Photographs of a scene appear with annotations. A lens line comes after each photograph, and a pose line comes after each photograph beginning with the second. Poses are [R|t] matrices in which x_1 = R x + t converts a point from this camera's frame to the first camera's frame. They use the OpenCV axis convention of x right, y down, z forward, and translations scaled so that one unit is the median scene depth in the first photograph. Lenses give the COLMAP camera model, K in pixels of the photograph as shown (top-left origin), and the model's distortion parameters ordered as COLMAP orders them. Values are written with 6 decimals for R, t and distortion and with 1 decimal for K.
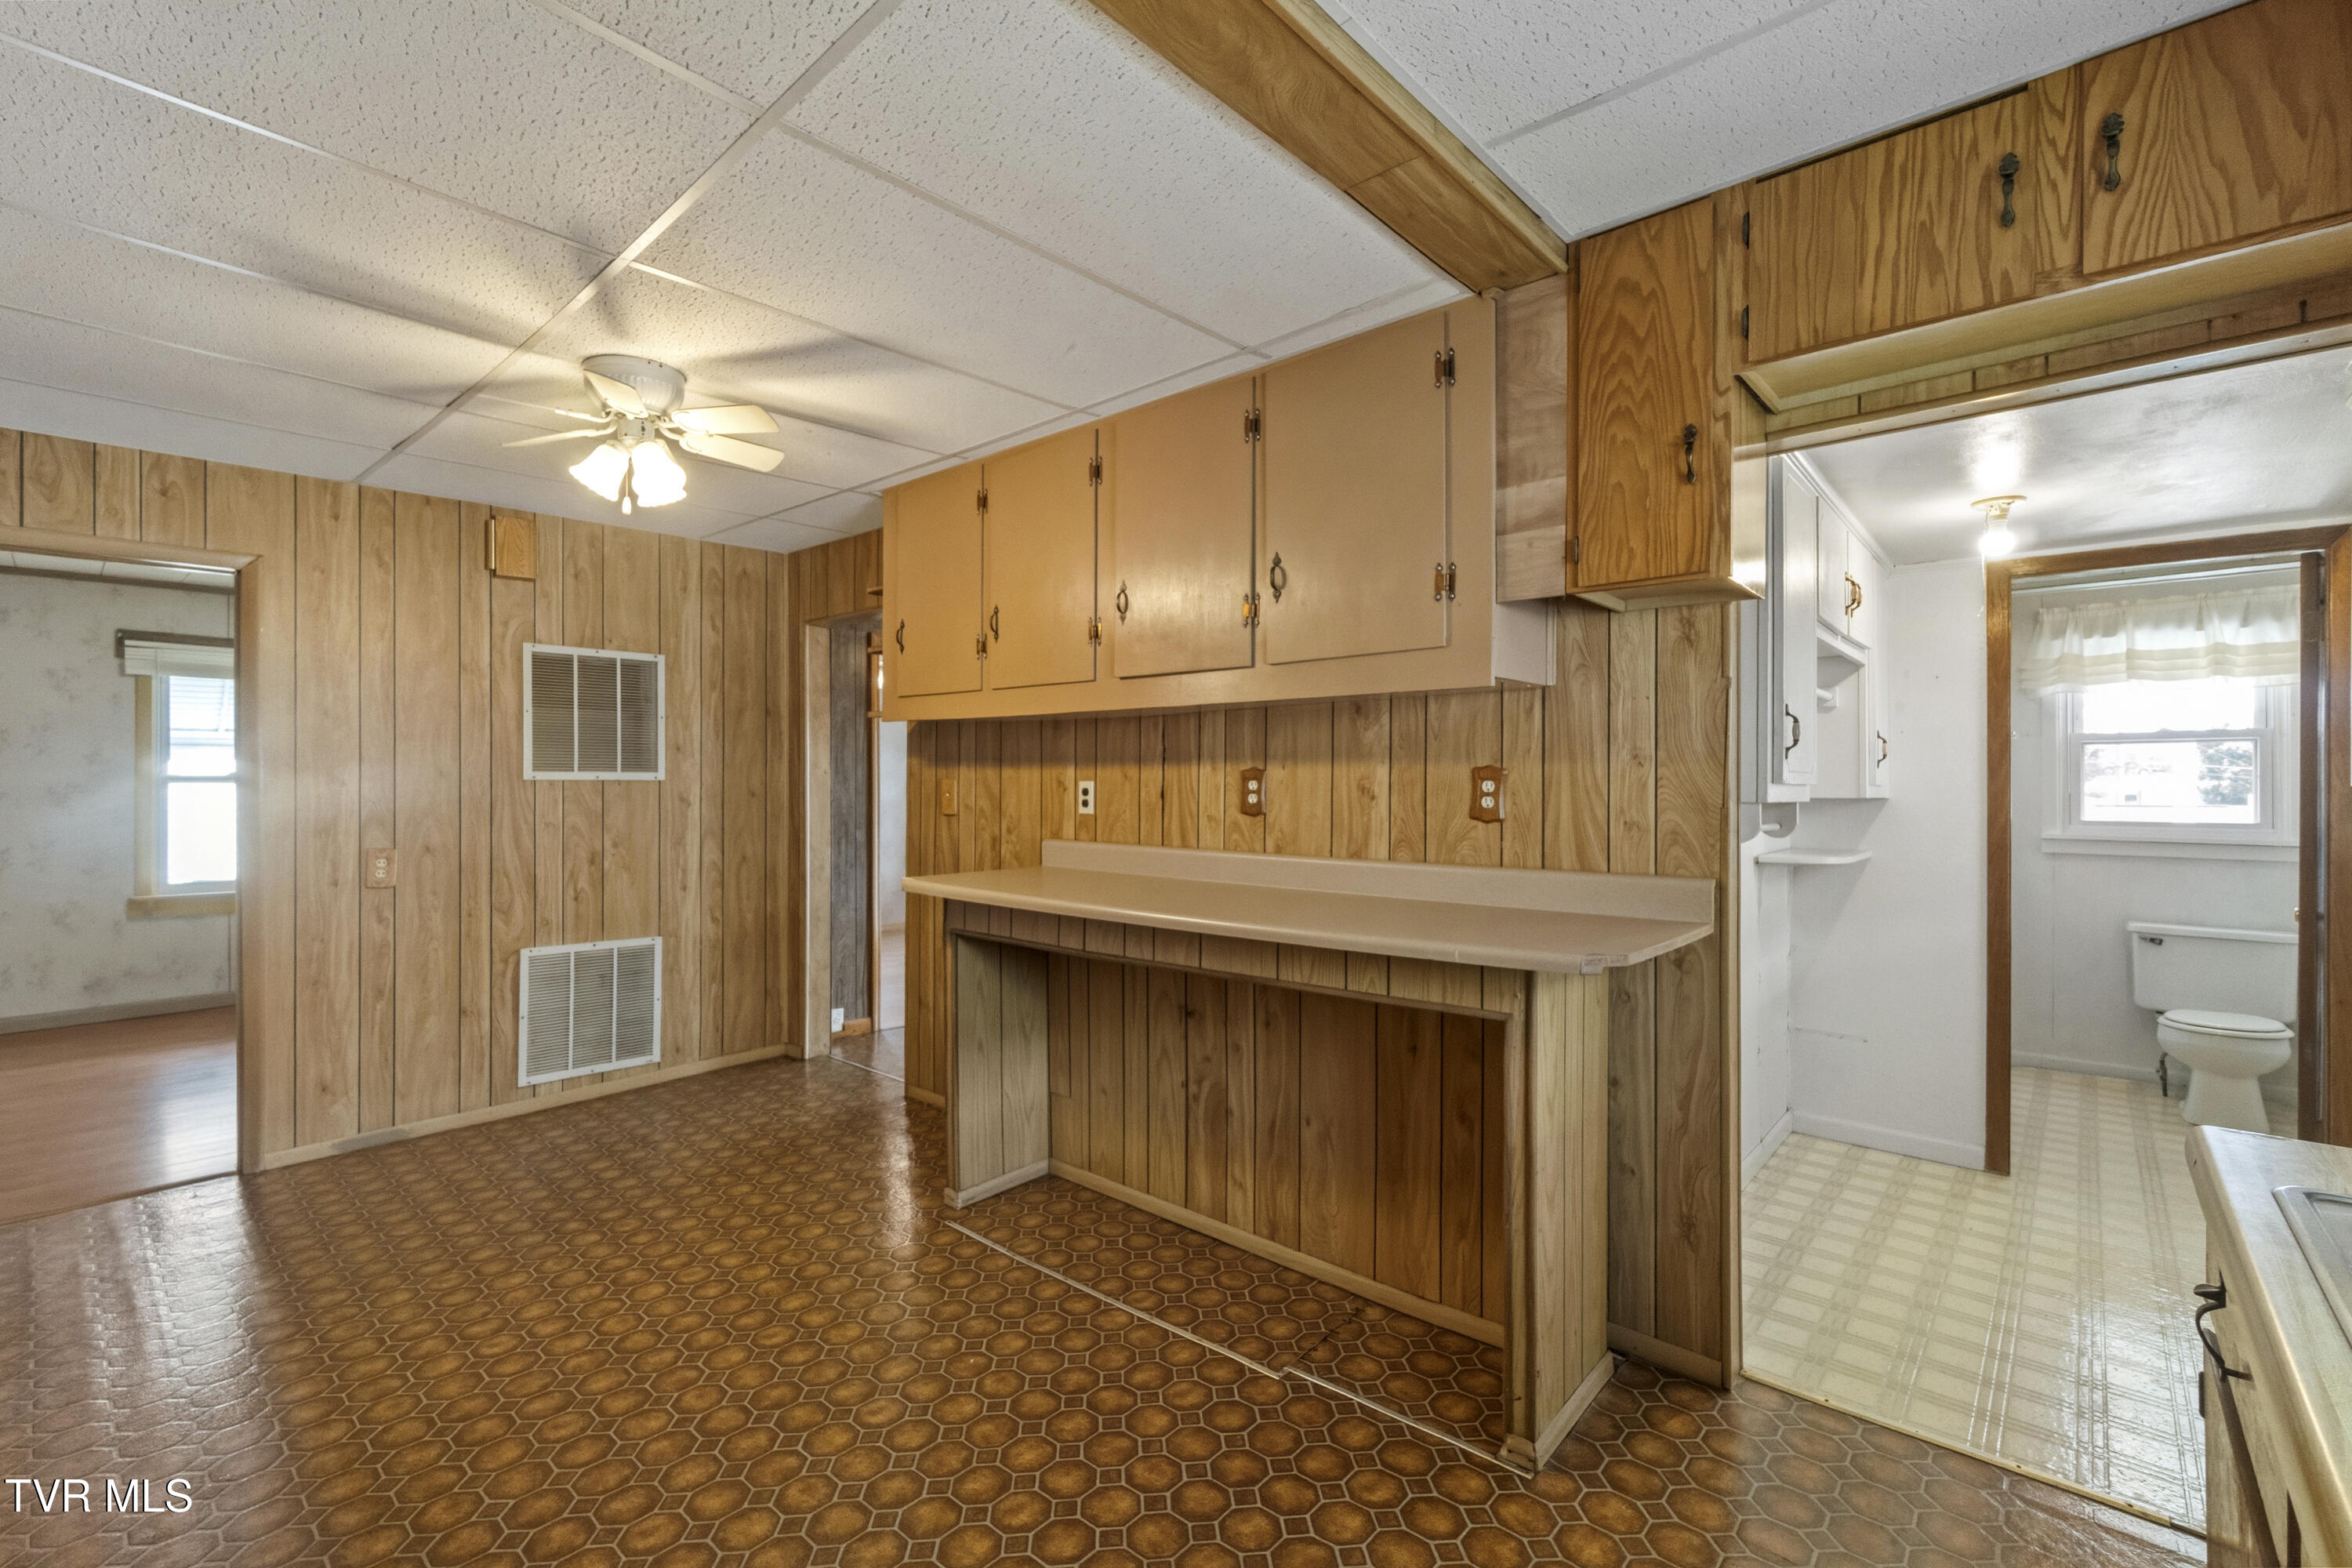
lens RADIAL K [[1019.3, 0, 1168.8], [0, 1019.3, 785.2], [0, 0, 1]] dist [-0.001410, 0.000719]
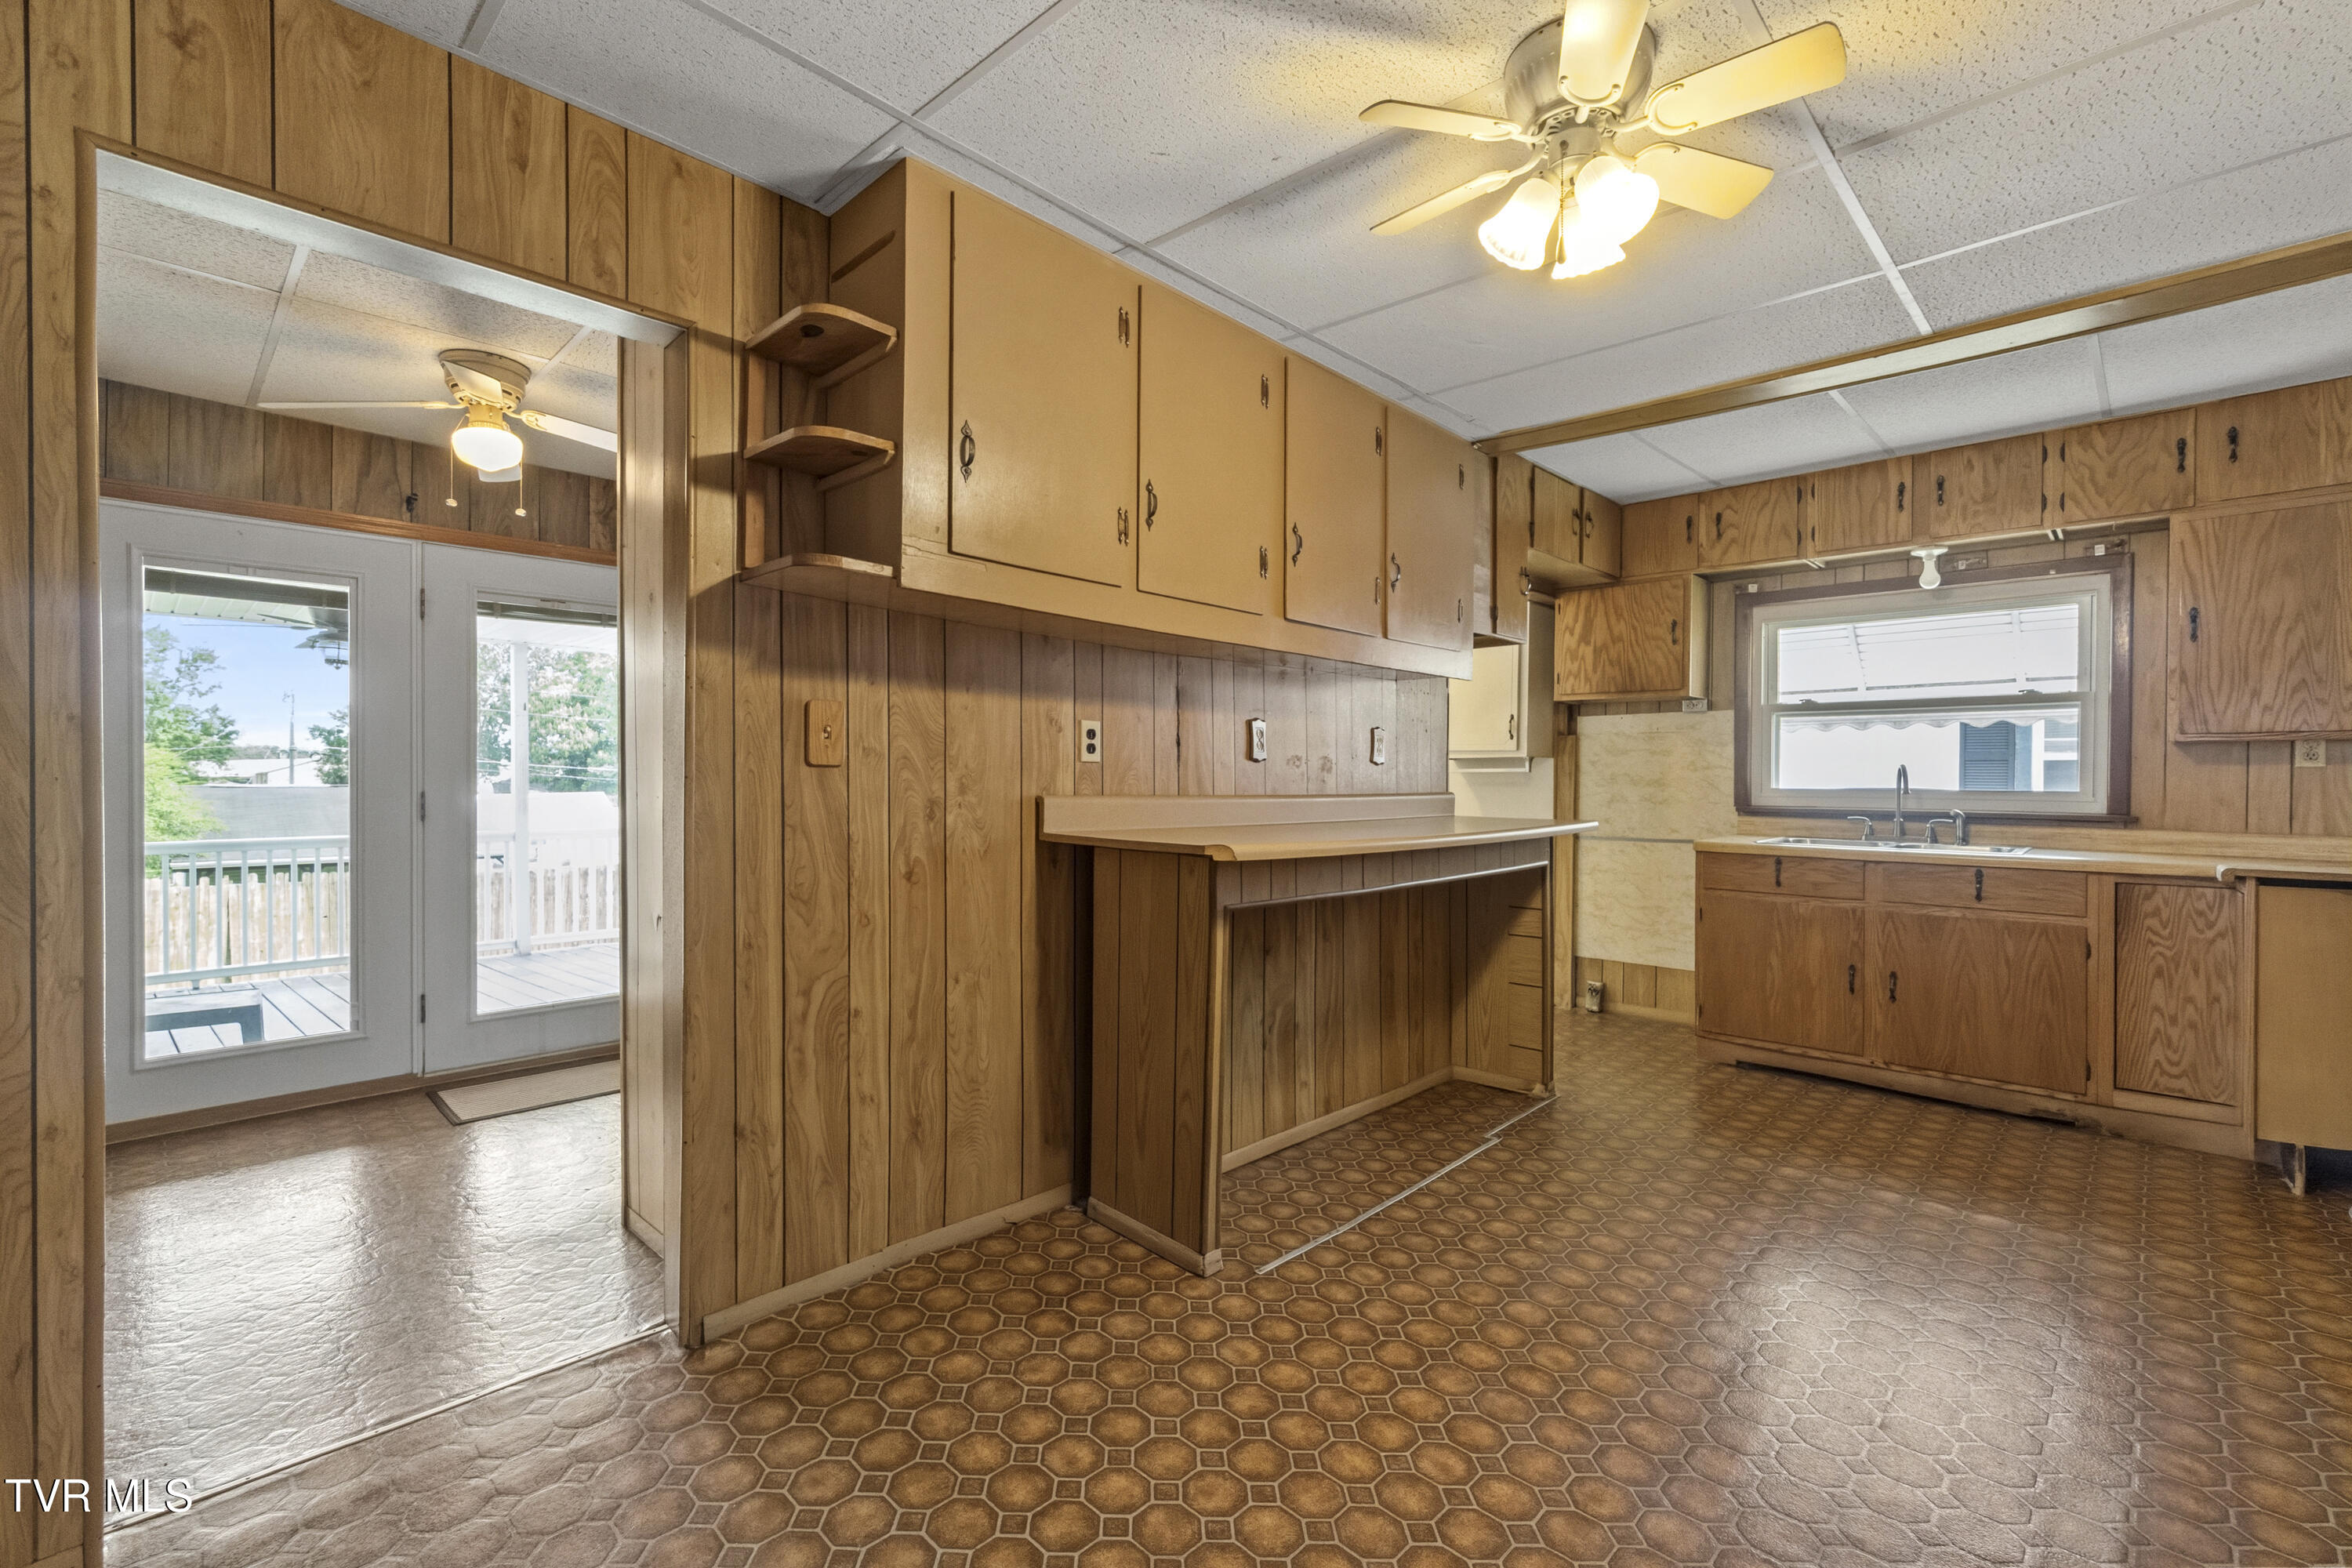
lens RADIAL K [[1019.3, 0, 1168.8], [0, 1019.3, 785.2], [0, 0, 1]] dist [-0.001410, 0.000719]
pose [[0.038833, -0.009087, 0.999204, -1.024072], [-0.006933, 0.999932, 0.009364, 0.045494], [-0.999222, -0.007291, 0.038767, 1.061744]]
